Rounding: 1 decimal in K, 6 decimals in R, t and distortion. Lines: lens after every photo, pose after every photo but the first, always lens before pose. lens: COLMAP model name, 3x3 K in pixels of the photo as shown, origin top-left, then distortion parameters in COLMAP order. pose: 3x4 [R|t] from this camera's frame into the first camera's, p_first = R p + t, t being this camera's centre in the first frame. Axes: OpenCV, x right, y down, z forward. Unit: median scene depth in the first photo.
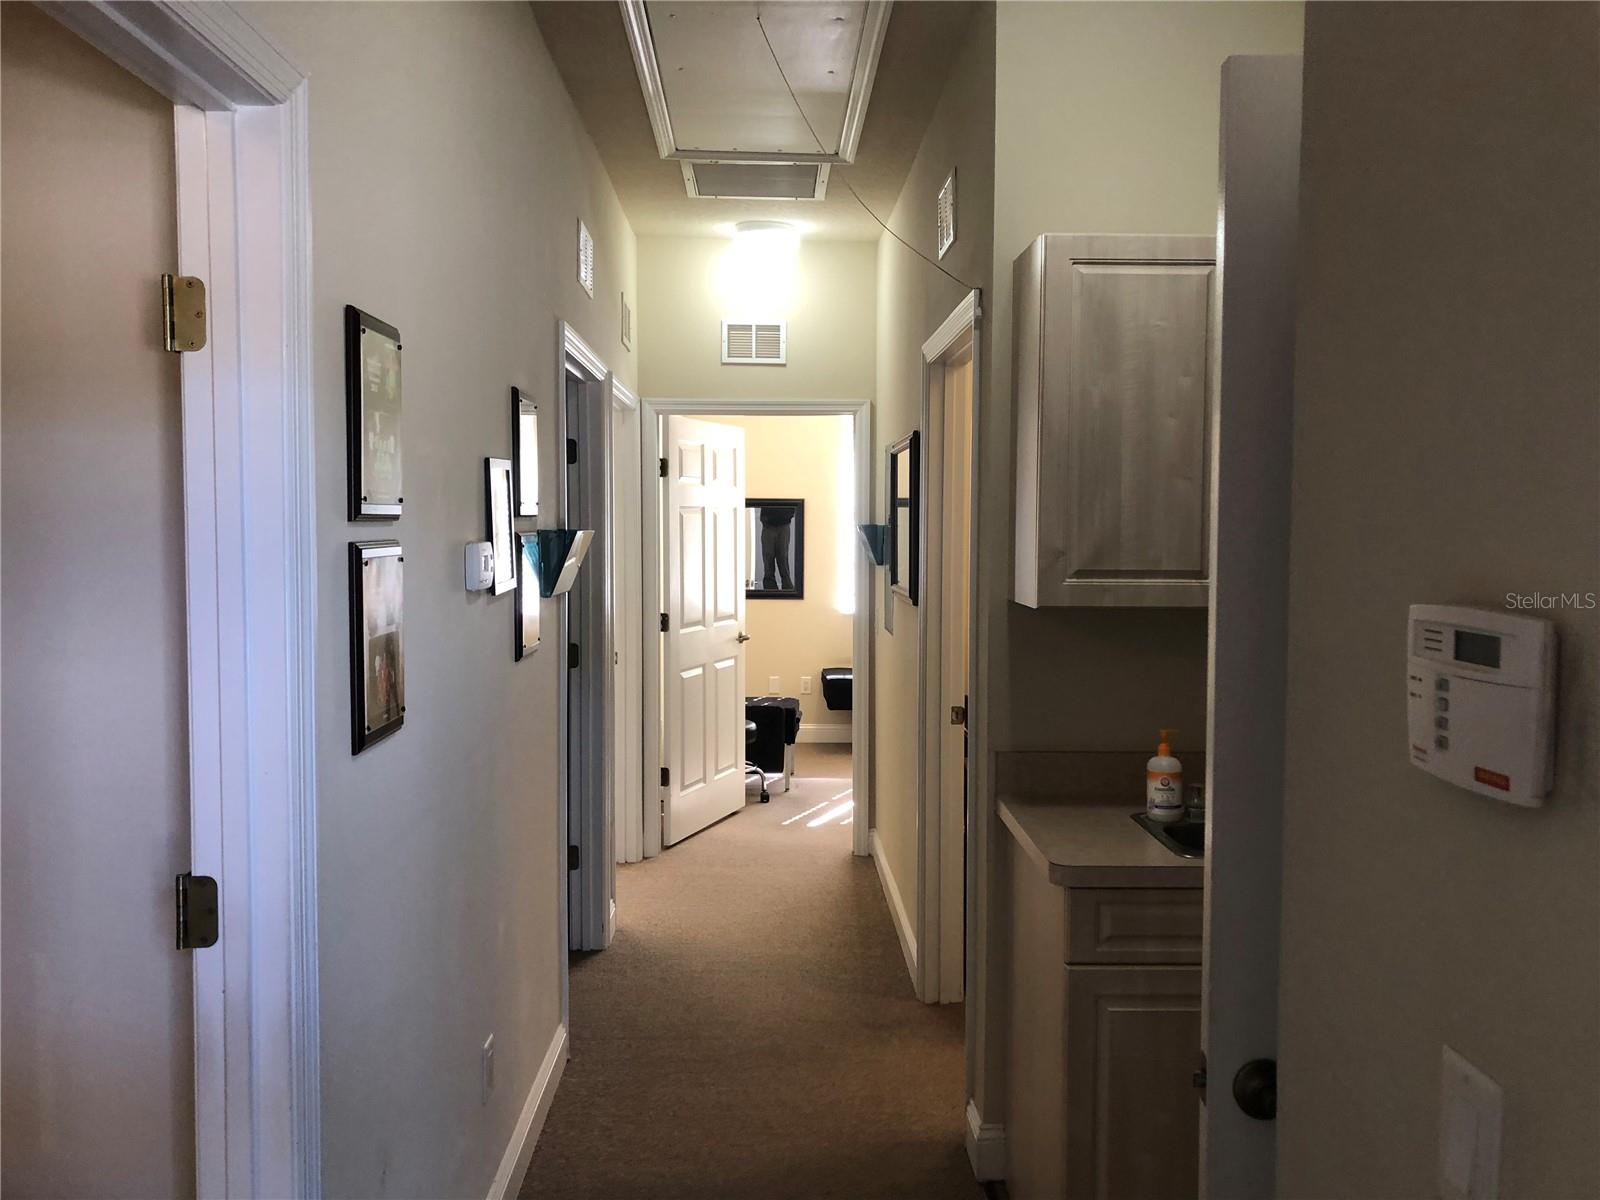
lens RADIAL K [[1320.8, 0, 798.9], [0, 1320.8, 589.6], [0, 0, 1]] dist [0.025690, -0.007008]
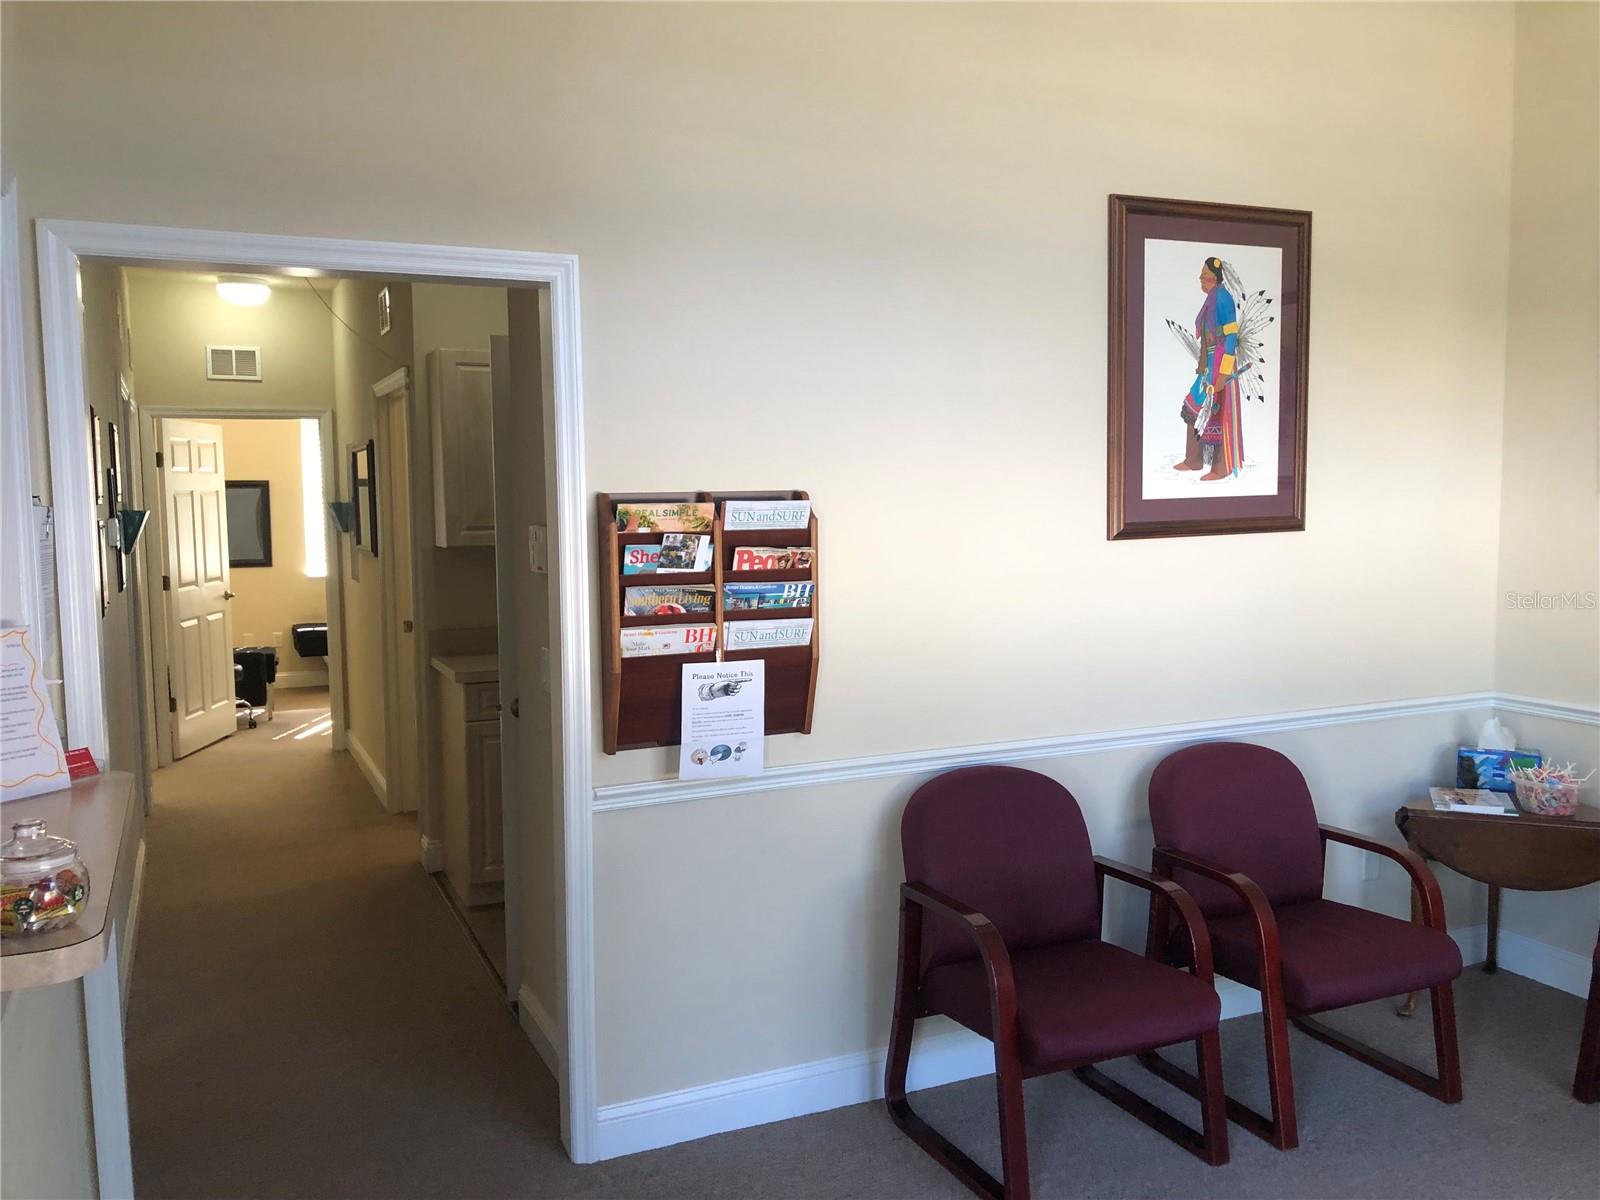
lens RADIAL K [[1320.8, 0, 798.9], [0, 1320.8, 589.6], [0, 0, 1]] dist [0.025690, -0.007008]
pose [[0.919495, -0.045249, 0.390488, -0.043086], [0.036820, 0.998900, 0.029050, 0.017227], [-0.391373, -0.012334, 0.920150, -0.417776]]
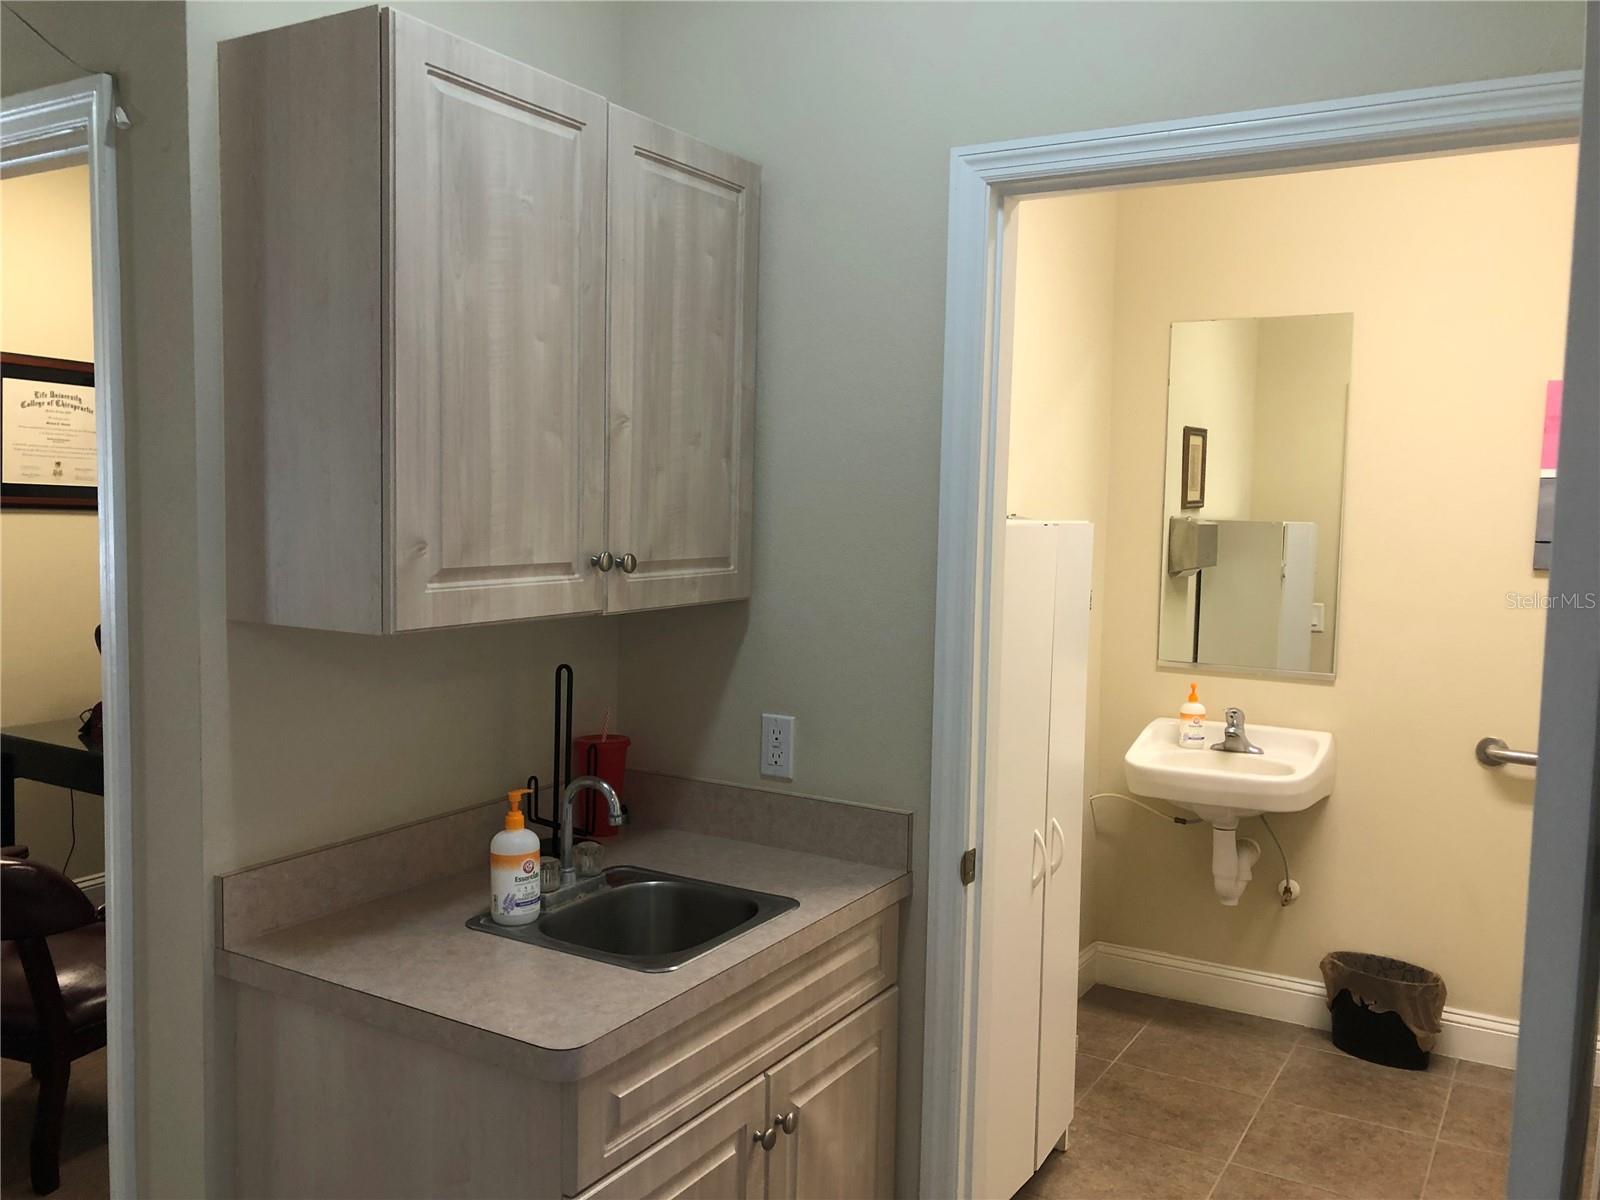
lens RADIAL K [[1330.9, 0, 800.0], [0, 1330.9, 600.0], [0, 0, 1]] dist [0.017875, -0.000849]
pose [[0.539505, -0.062859, 0.839633, -0.106509], [0.030034, 0.998011, 0.055418, -0.013868], [-0.841447, -0.004681, 0.540320, 0.234259]]
